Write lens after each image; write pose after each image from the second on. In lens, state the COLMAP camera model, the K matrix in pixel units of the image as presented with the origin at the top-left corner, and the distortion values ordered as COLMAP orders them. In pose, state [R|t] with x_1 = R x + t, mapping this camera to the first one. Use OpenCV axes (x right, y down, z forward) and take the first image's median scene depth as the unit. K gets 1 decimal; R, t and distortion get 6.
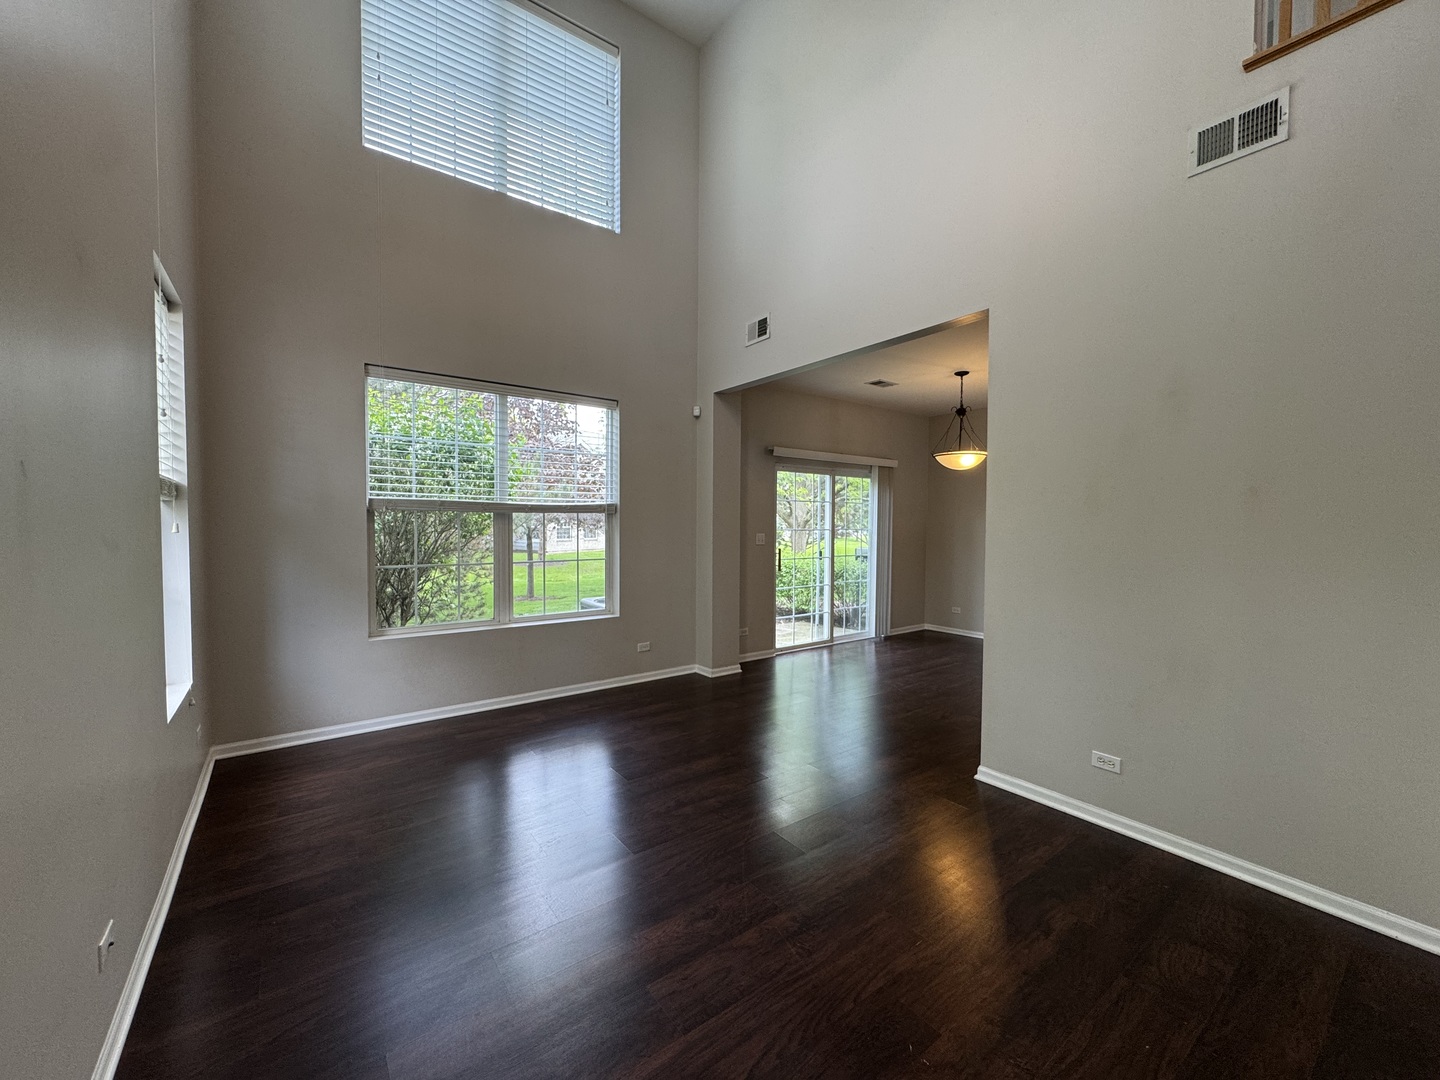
lens RADIAL K [[572.5, 0, 716.4], [0, 572.5, 540.5], [0, 0, 1]] dist [-0.002308, -0.000010]
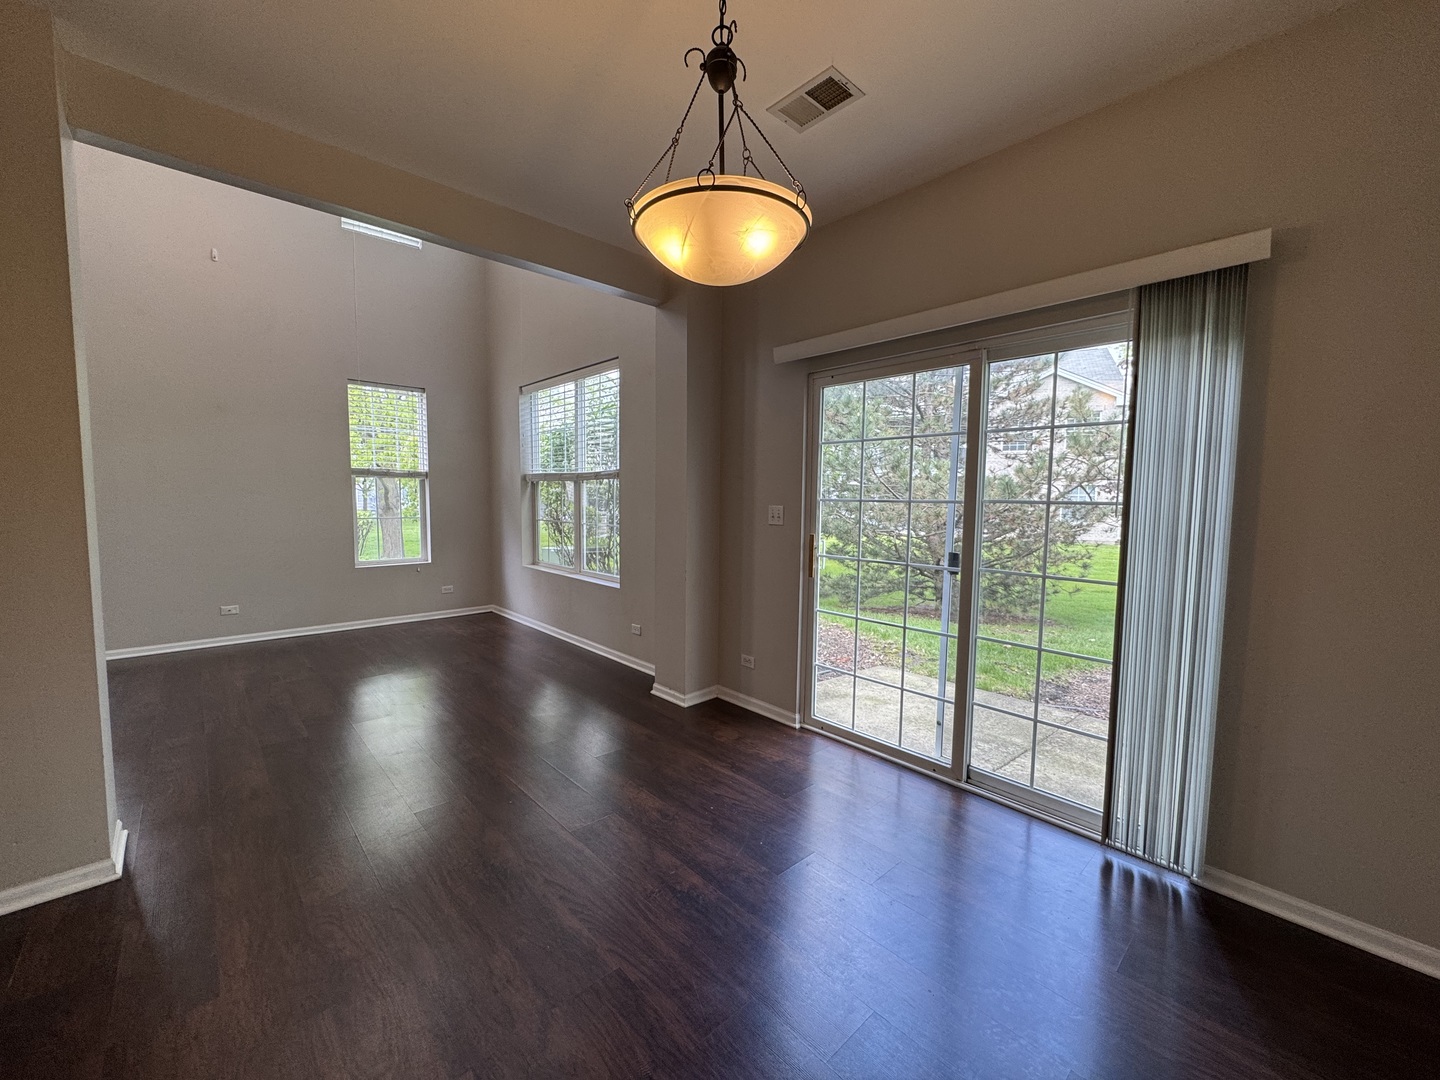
lens RADIAL K [[572.5, 0, 716.4], [0, 572.5, 540.5], [0, 0, 1]] dist [-0.002308, -0.000010]
pose [[0.100378, 0.071355, -0.992387, 0.726639], [-0.043723, 0.996778, 0.067249, -0.014529], [0.993988, 0.036639, 0.103174, 0.988637]]
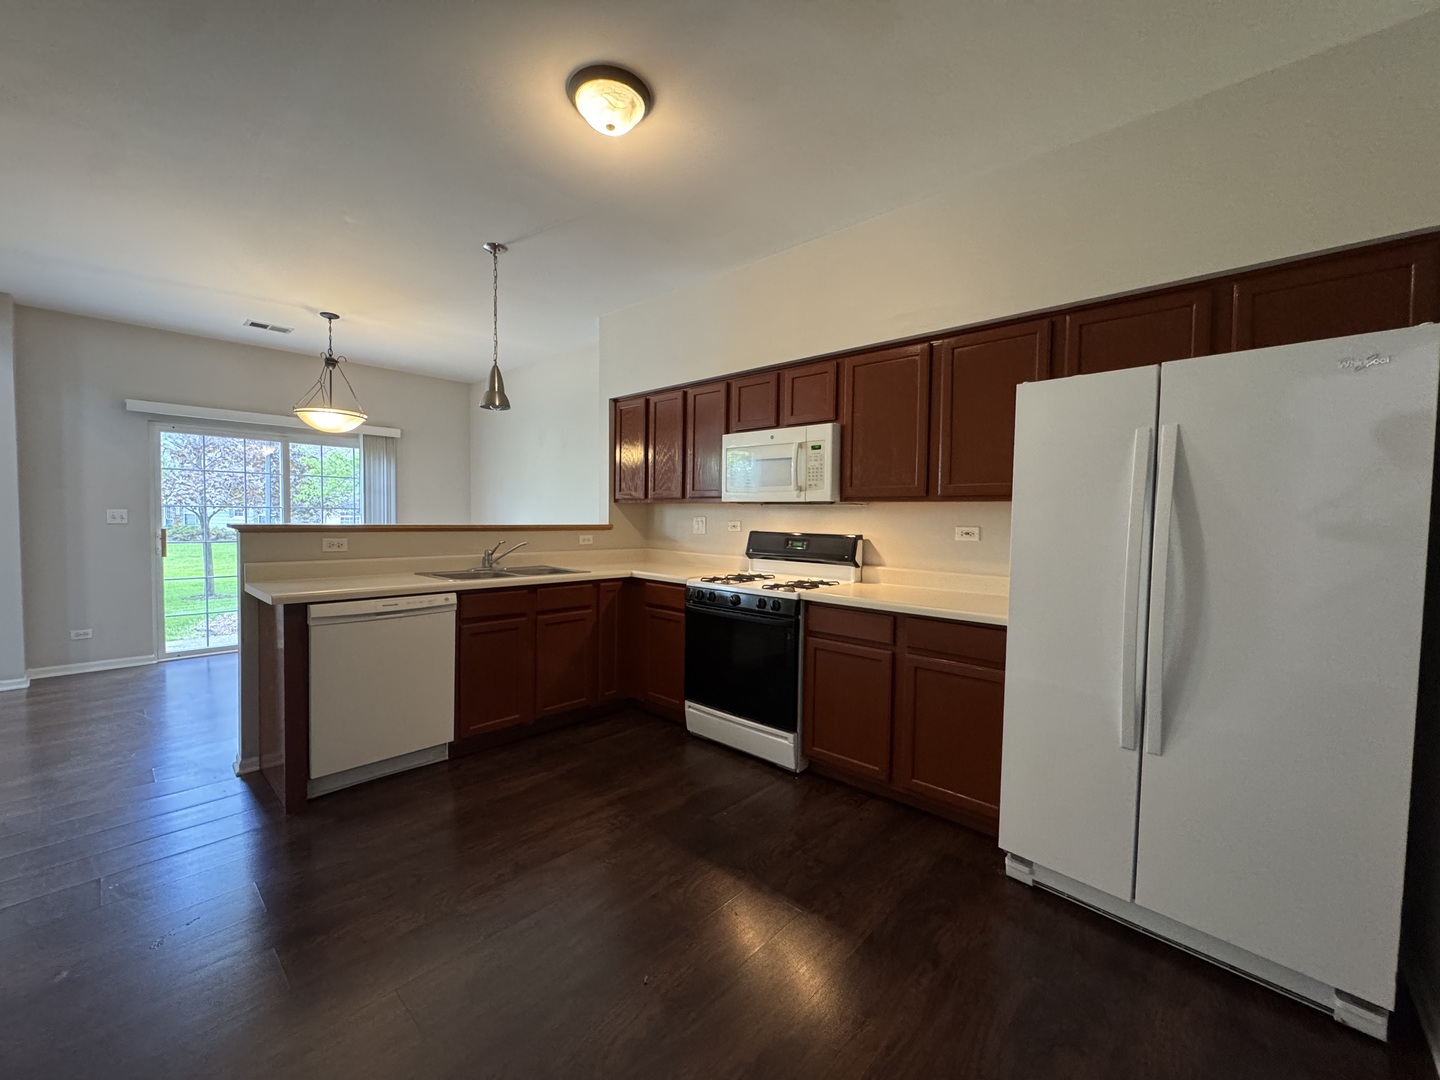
lens RADIAL K [[572.5, 0, 716.4], [0, 572.5, 540.5], [0, 0, 1]] dist [-0.002308, -0.000010]
pose [[0.982746, -0.003528, 0.184928, 0.837957], [0.000278, 0.999845, 0.017594, 0.020104], [-0.184961, -0.017239, 0.982595, 0.071653]]
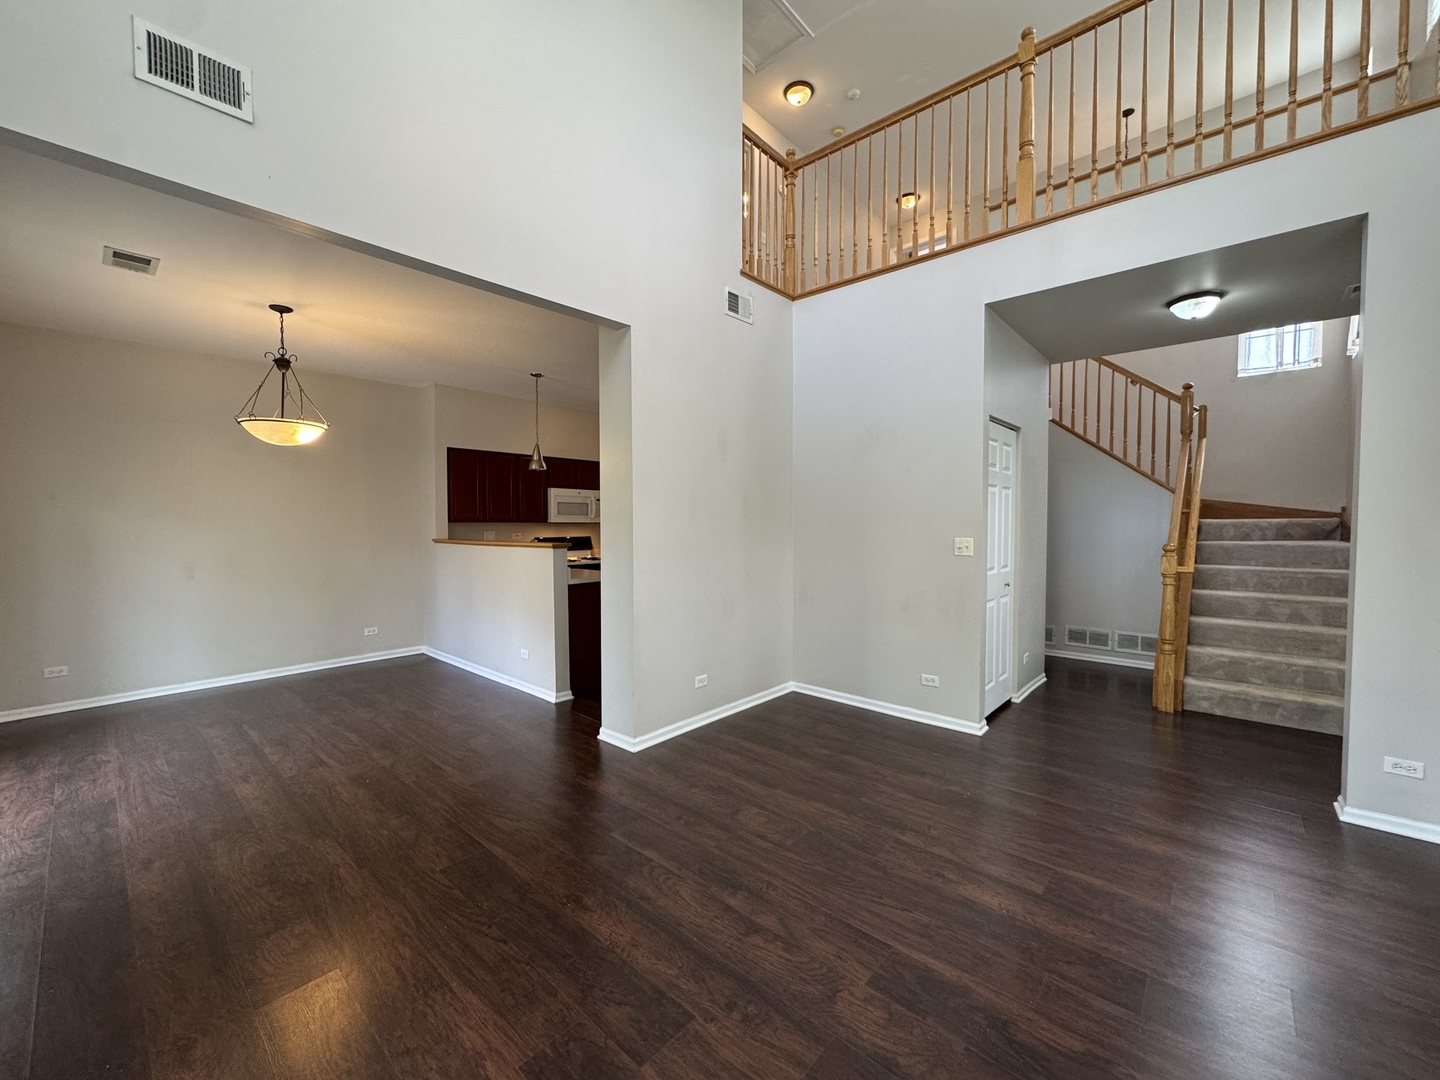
lens RADIAL K [[572.5, 0, 716.4], [0, 572.5, 540.5], [0, 0, 1]] dist [-0.002308, -0.000010]
pose [[-0.202001, -0.039083, 0.978605, -0.385562], [0.033117, 0.998359, 0.046708, -0.021761], [-0.978825, 0.041844, -0.200376, 0.632897]]
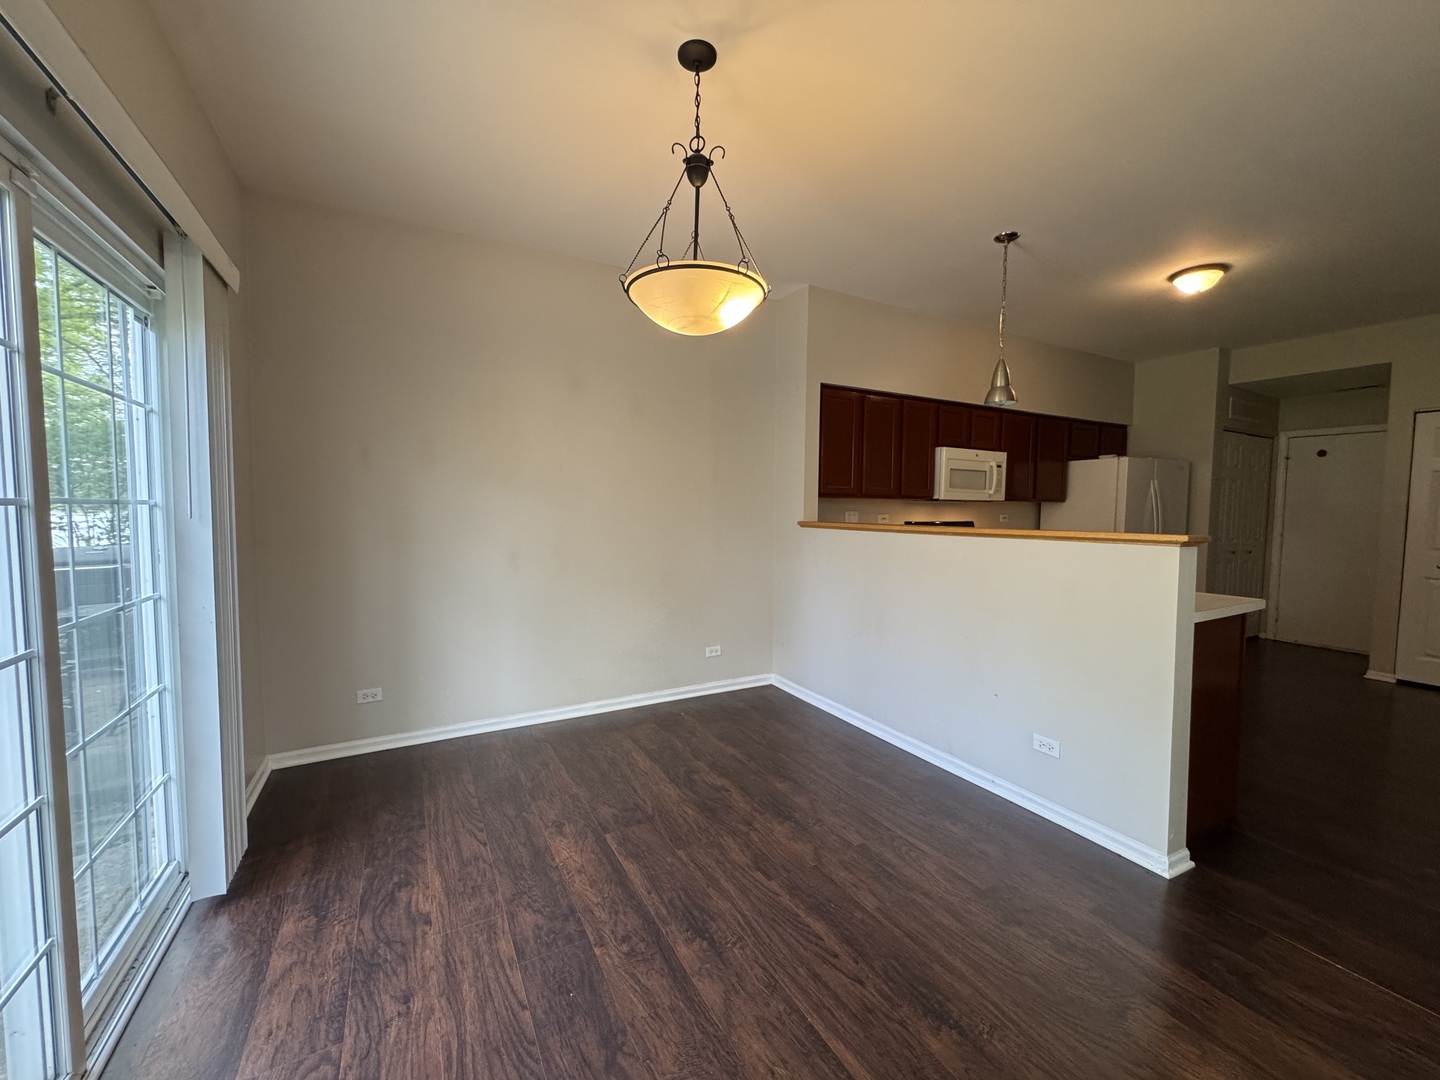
lens RADIAL K [[572.5, 0, 716.4], [0, 572.5, 540.5], [0, 0, 1]] dist [-0.002308, -0.000010]
pose [[0.139769, -0.064315, 0.988093, 0.062374], [0.028243, 0.997741, 0.060948, -0.014237], [-0.989781, 0.019388, 0.141270, 0.953394]]
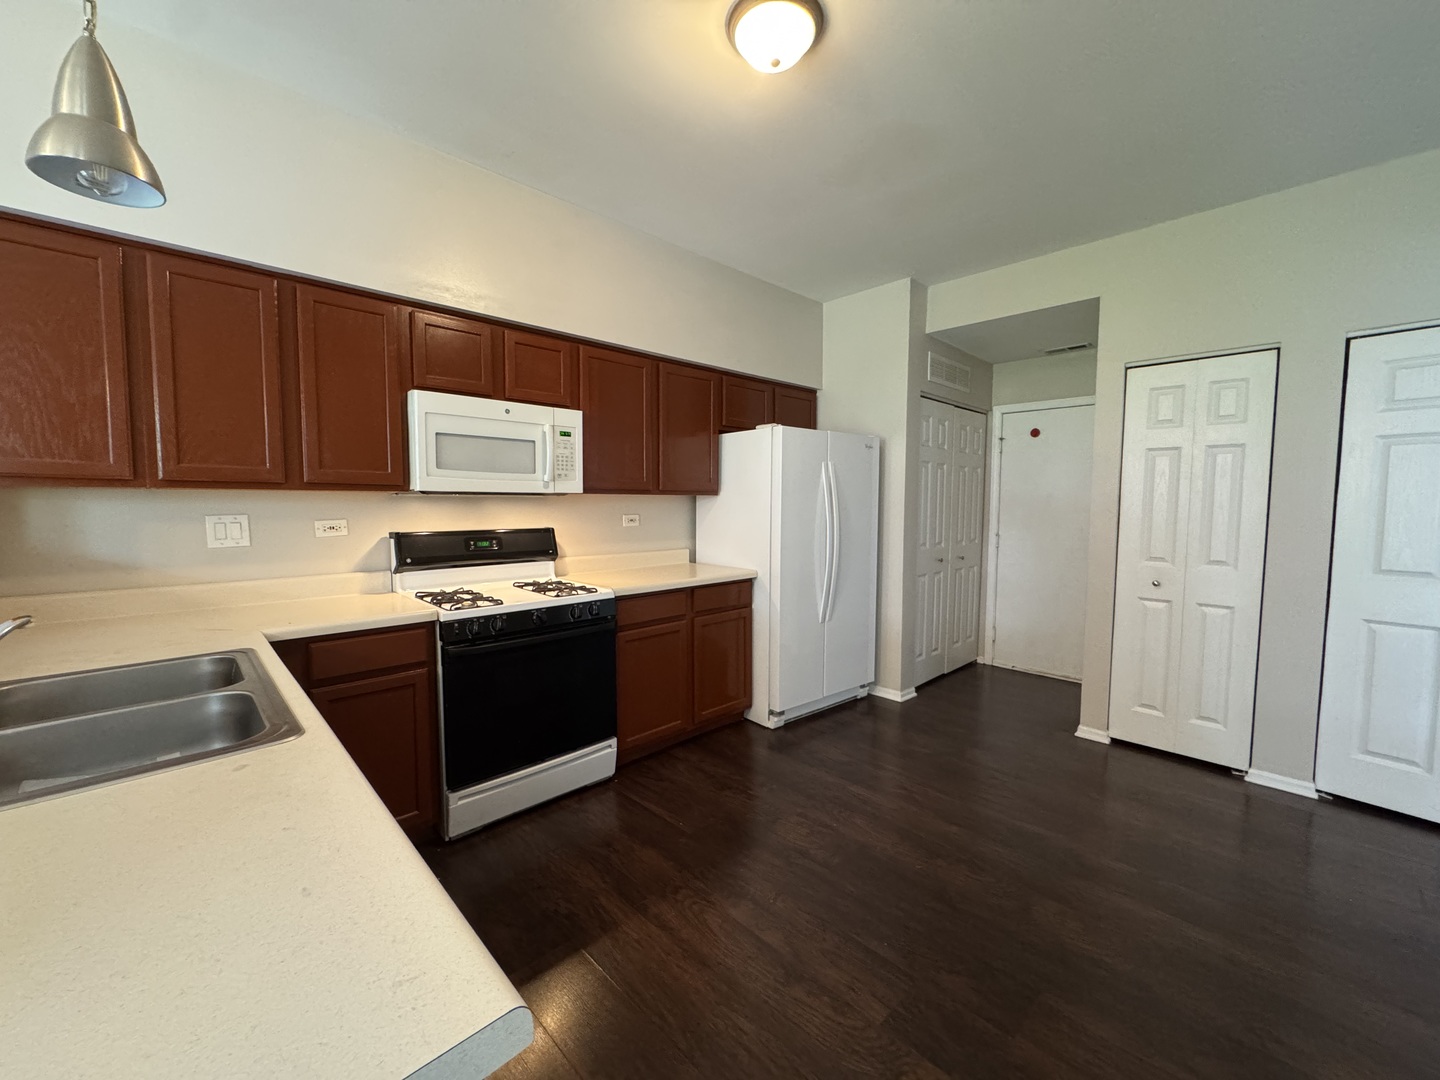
lens RADIAL K [[589.1, 0, 684.2], [0, 589.1, 542.6], [0, 0, 1]] dist [-0.025317, -0.000142]
pose [[-0.105976, -0.073296, 0.991664, 0.482348], [0.034379, 0.996413, 0.077321, -0.002121], [-0.993774, 0.042286, -0.103076, 0.580180]]
